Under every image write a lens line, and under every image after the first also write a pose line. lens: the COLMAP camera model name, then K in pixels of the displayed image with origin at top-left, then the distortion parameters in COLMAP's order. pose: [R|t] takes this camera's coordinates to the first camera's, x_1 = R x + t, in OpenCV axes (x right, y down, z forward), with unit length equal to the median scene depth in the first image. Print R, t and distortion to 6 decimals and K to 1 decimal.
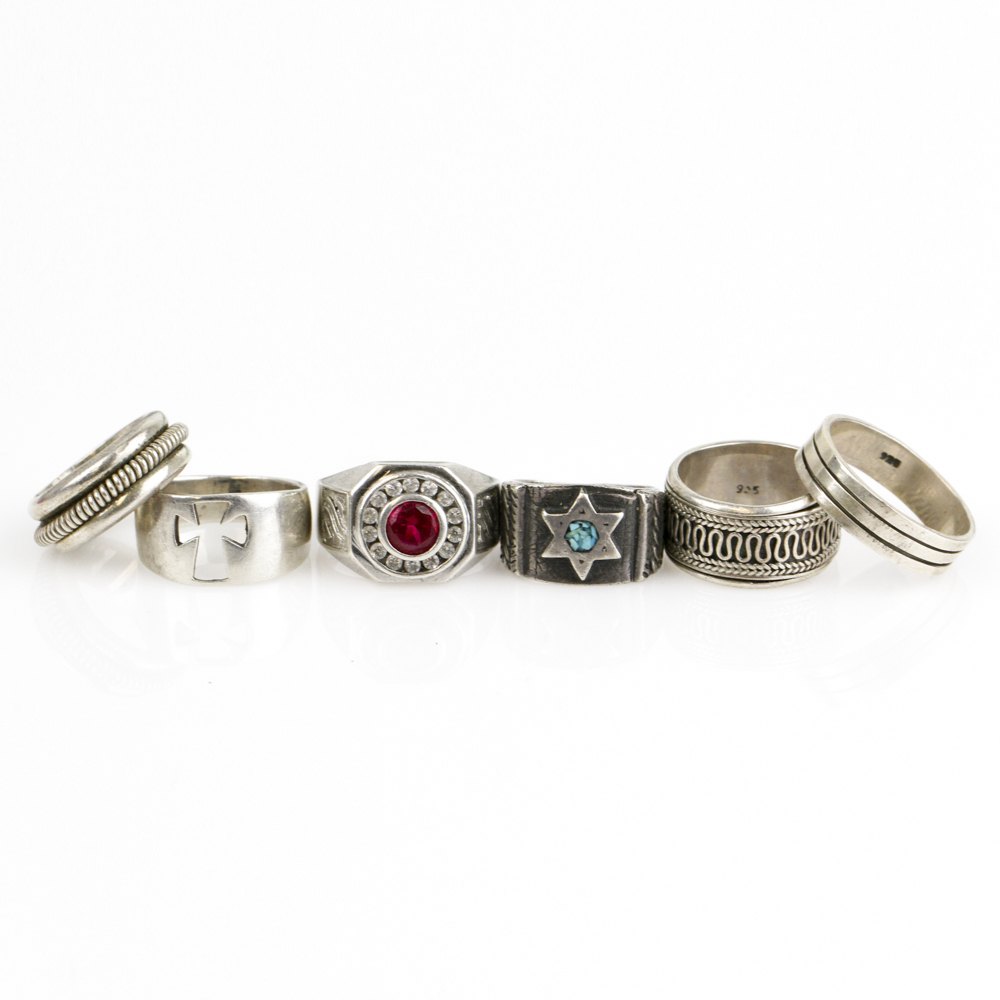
lens RADIAL K [[5152.4, 0, 500.0], [0, 5152.4, 500.0], [0, 0, 1]] dist [0.061516, 4.718711]
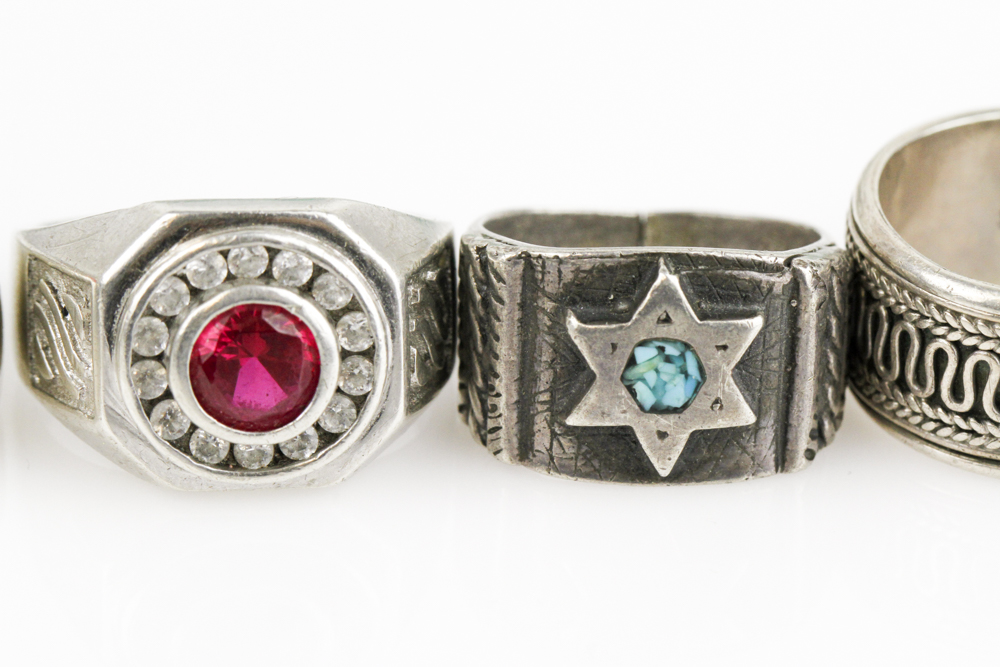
lens RADIAL K [[4798.7, 0, 500.0], [0, 4798.7, 333.5], [0, 0, 1]] dist [0.071690, 2.816630]
pose [[0.995759, -0.022901, 0.089109, -0.031368], [0.006197, 0.983020, 0.183393, -0.066855], [-0.091796, -0.182063, 0.978993, 0.621188]]
